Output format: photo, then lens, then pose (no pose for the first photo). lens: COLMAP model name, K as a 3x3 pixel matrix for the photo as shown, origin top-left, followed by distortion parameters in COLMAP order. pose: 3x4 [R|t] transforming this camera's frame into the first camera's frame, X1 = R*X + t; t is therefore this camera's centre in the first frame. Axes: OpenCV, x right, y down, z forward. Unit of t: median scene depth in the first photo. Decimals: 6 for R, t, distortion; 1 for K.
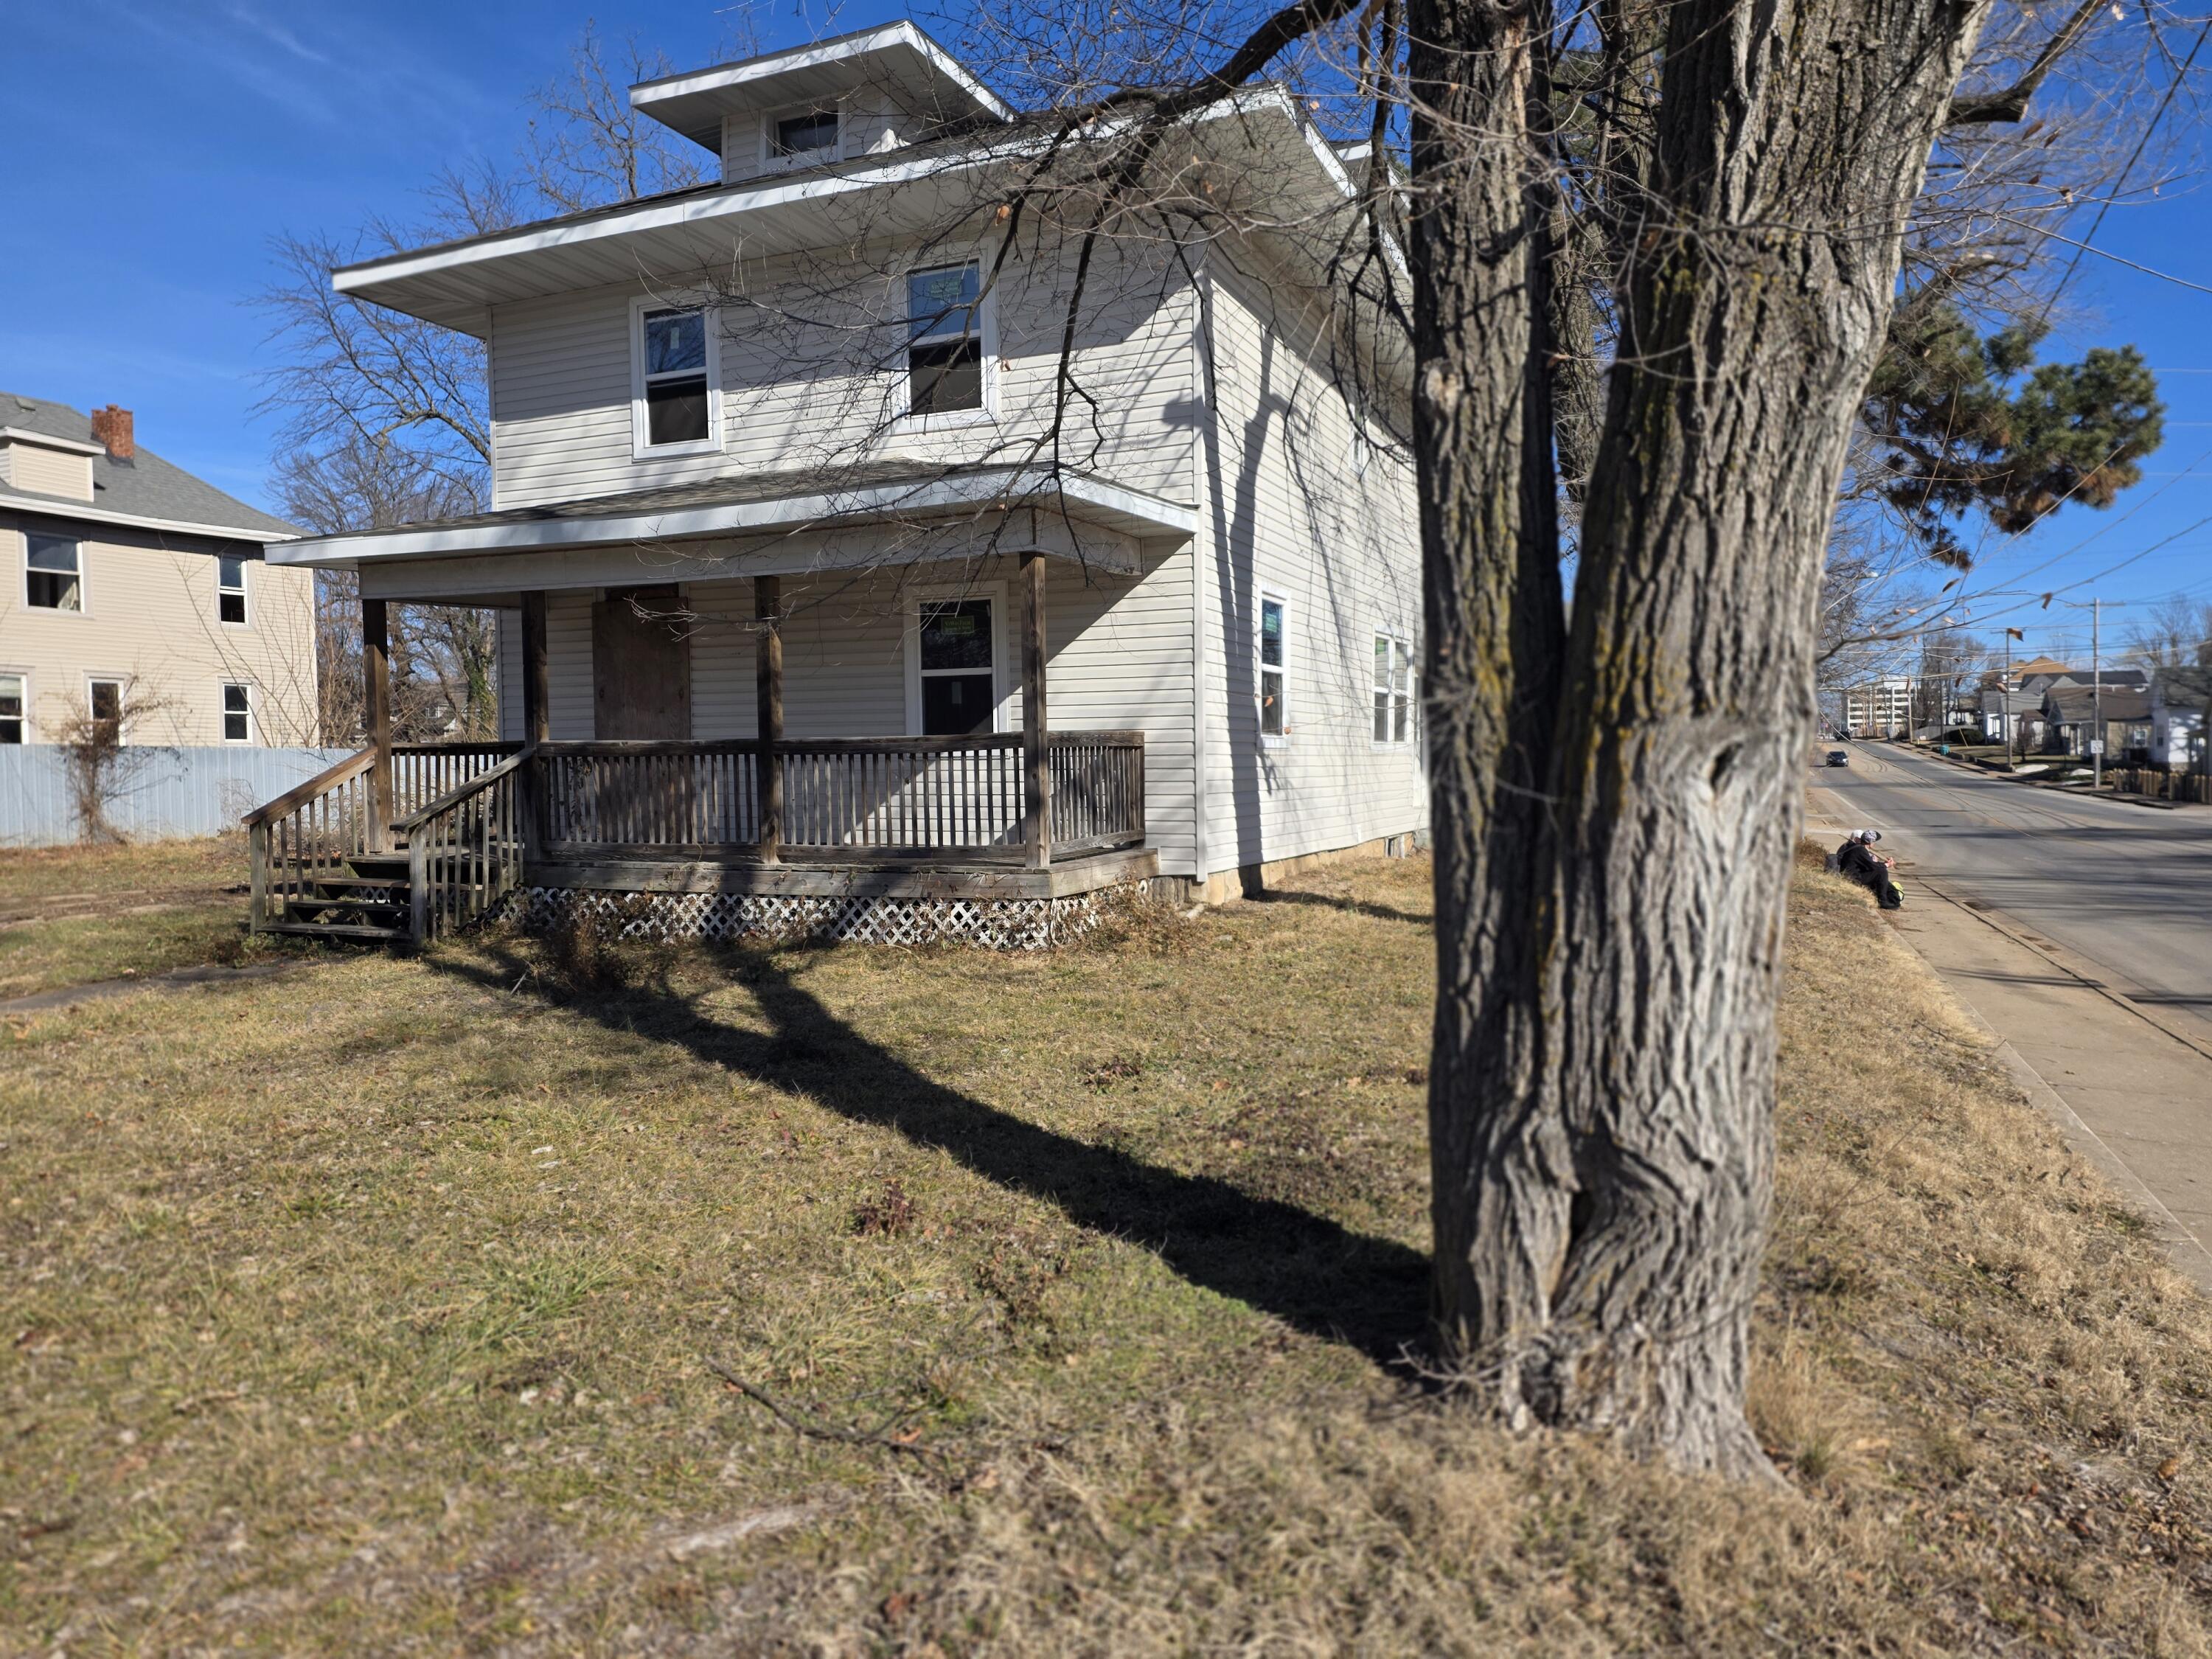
lens RADIAL K [[1460.8, 0, 1106.0], [0, 1460.8, 829.5], [0, 0, 1]] dist [0.117387, -0.115555]
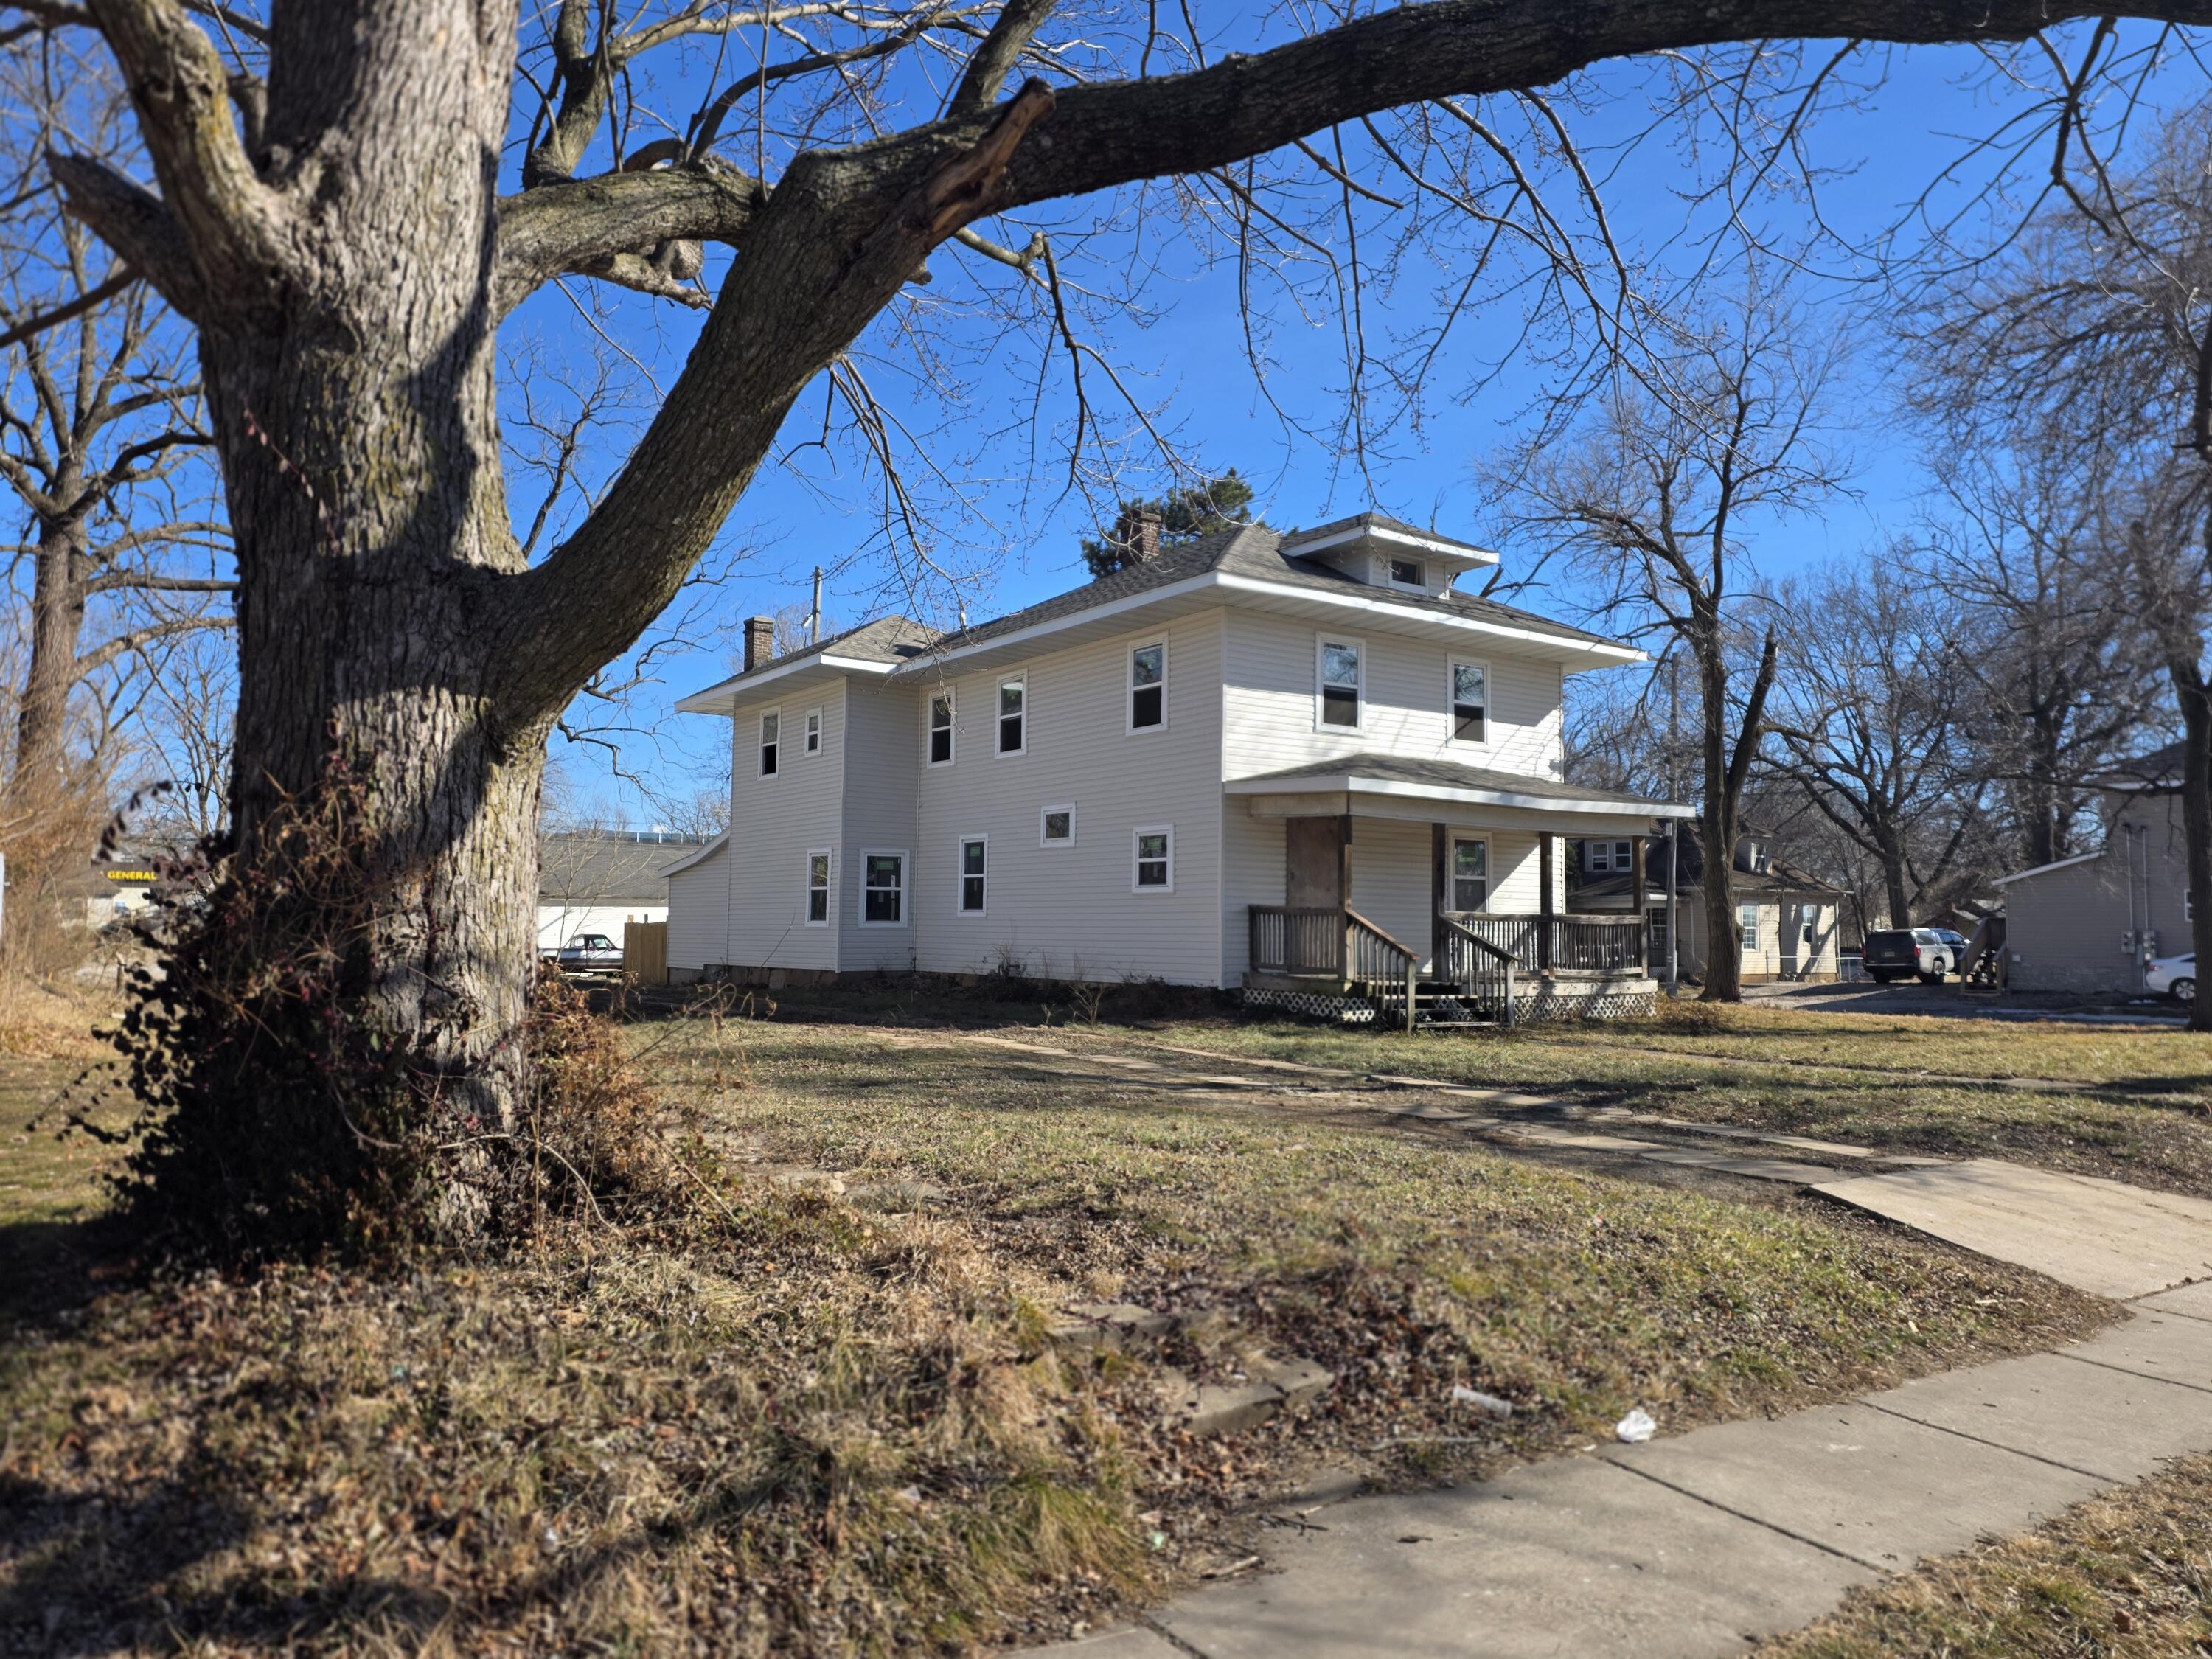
lens RADIAL K [[1445.7, 0, 1097.6], [0, 1445.7, 830.0], [0, 0, 1]] dist [0.141377, -0.181039]
pose [[0.512423, 0.073139, 0.855613, -1.994995], [0.019425, 0.995124, -0.096698, 0.001668], [-0.858513, 0.066171, 0.508504, 0.477822]]
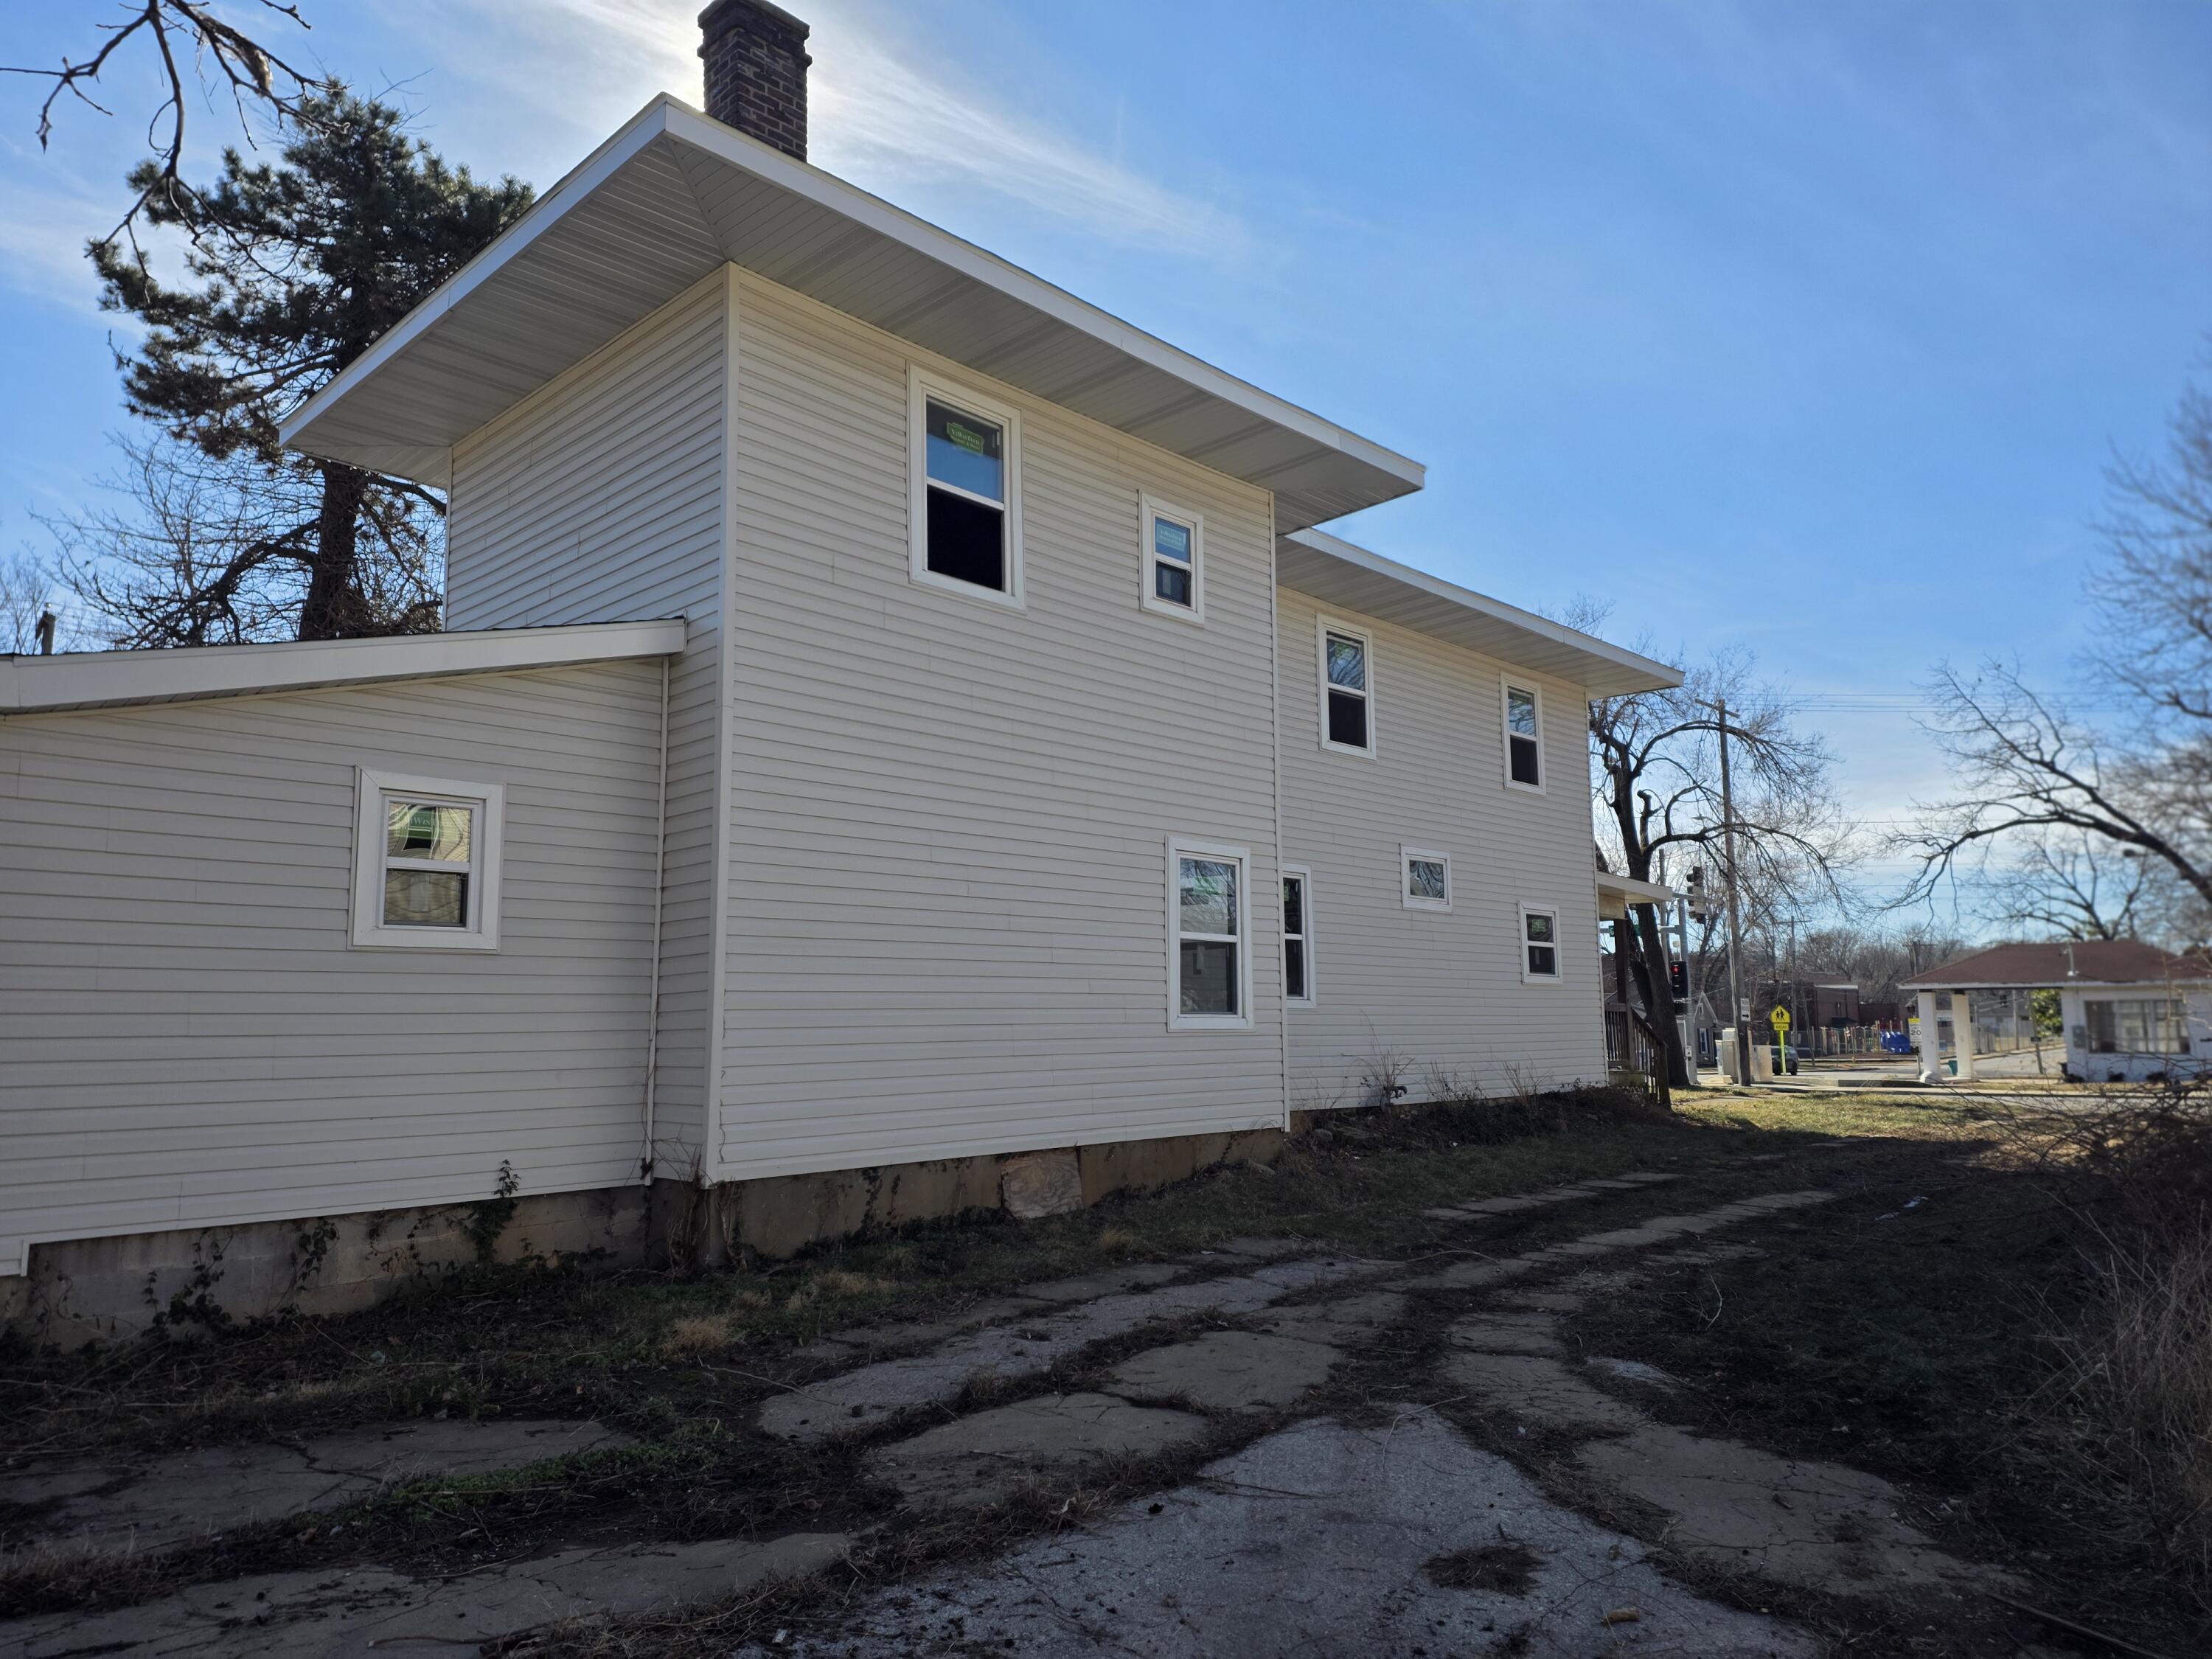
lens RADIAL K [[1472.2, 0, 1108.9], [0, 1472.2, 822.8], [0, 0, 1]] dist [0.110536, -0.082527]
pose [[-0.939310, 0.059663, 0.337841, -0.542146], [0.027045, 0.994574, -0.100451, -0.114731], [-0.342001, -0.085217, -0.935828, 2.936643]]
